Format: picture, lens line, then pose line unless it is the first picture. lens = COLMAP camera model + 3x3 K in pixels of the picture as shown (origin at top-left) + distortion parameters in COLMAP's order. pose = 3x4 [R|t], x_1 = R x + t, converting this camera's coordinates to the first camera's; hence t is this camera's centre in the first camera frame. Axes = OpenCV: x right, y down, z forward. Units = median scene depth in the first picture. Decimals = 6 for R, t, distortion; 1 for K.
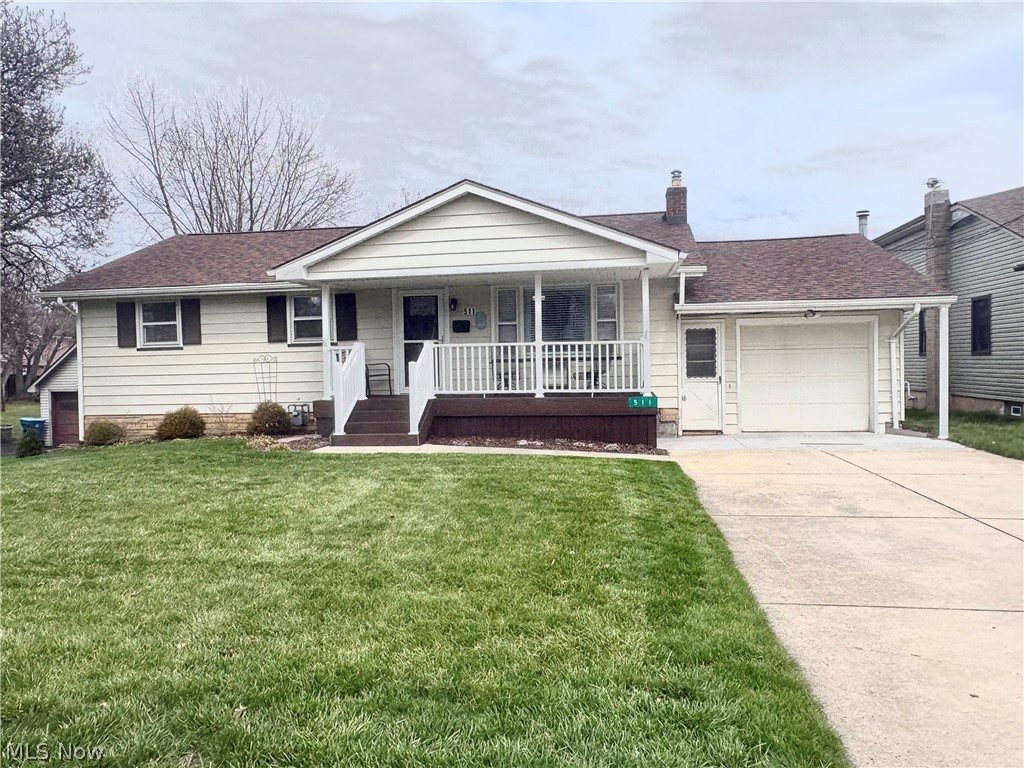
lens RADIAL K [[770.2, 0, 513.2], [0, 770.2, 383.8], [0, 0, 1]] dist [-0.003230, 0.003778]
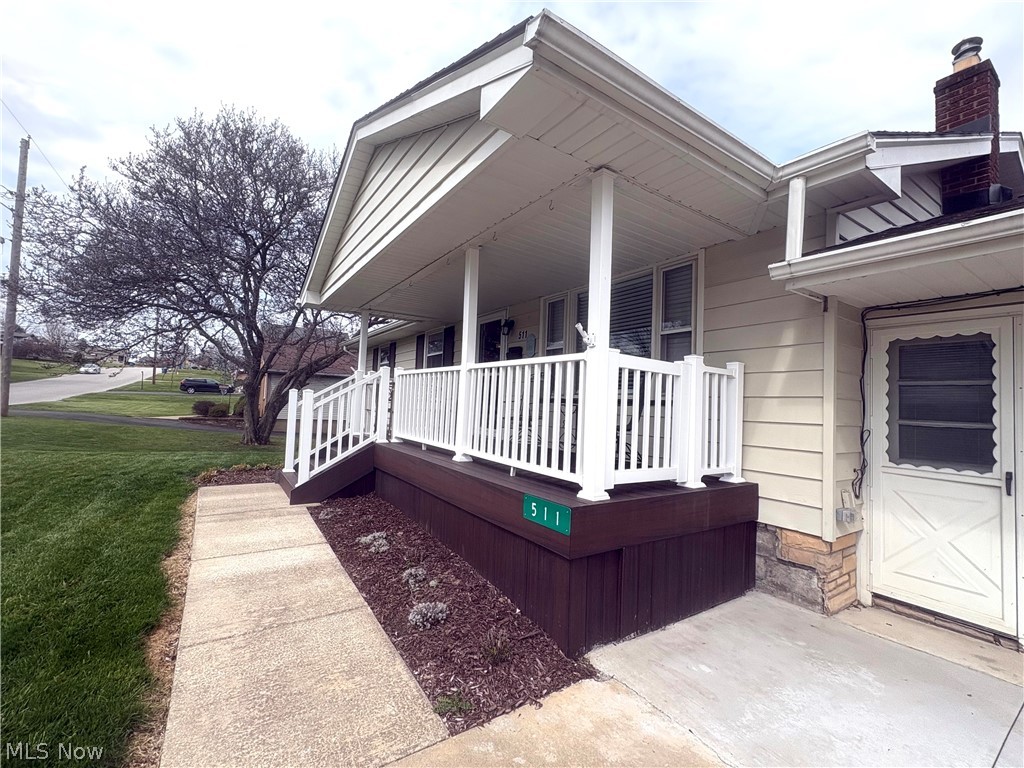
lens RADIAL K [[441.0, 0, 510.2], [0, 441.0, 383.7], [0, 0, 1]] dist [-0.001138, -0.000551]
pose [[0.667486, 0.013729, -0.744496, 0.265082], [-0.074237, 0.996076, -0.048190, -0.022855], [0.740913, 0.087435, 0.665886, 0.705515]]
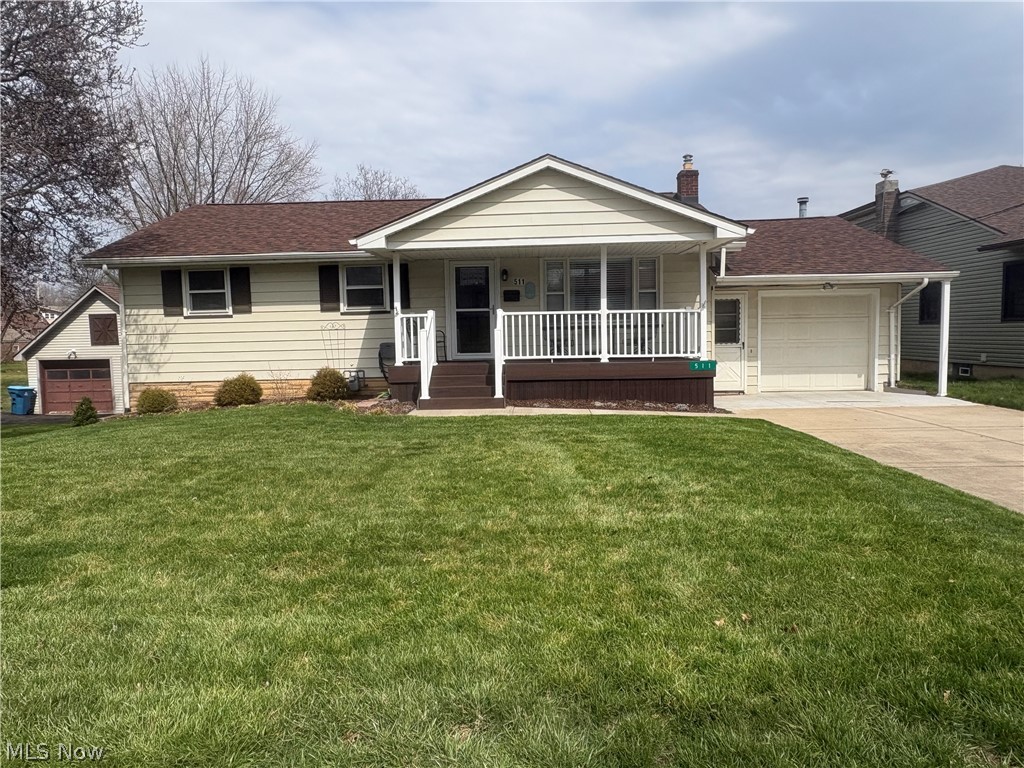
lens RADIAL K [[688.5, 0, 509.2], [0, 688.5, 383.6], [0, 0, 1]] dist [0.003257, -0.004649]
pose [[0.992363, -0.009812, 0.122960, -0.190419], [0.004057, 0.998888, 0.046964, 0.001880], [-0.123284, -0.046107, 0.991300, 0.050493]]
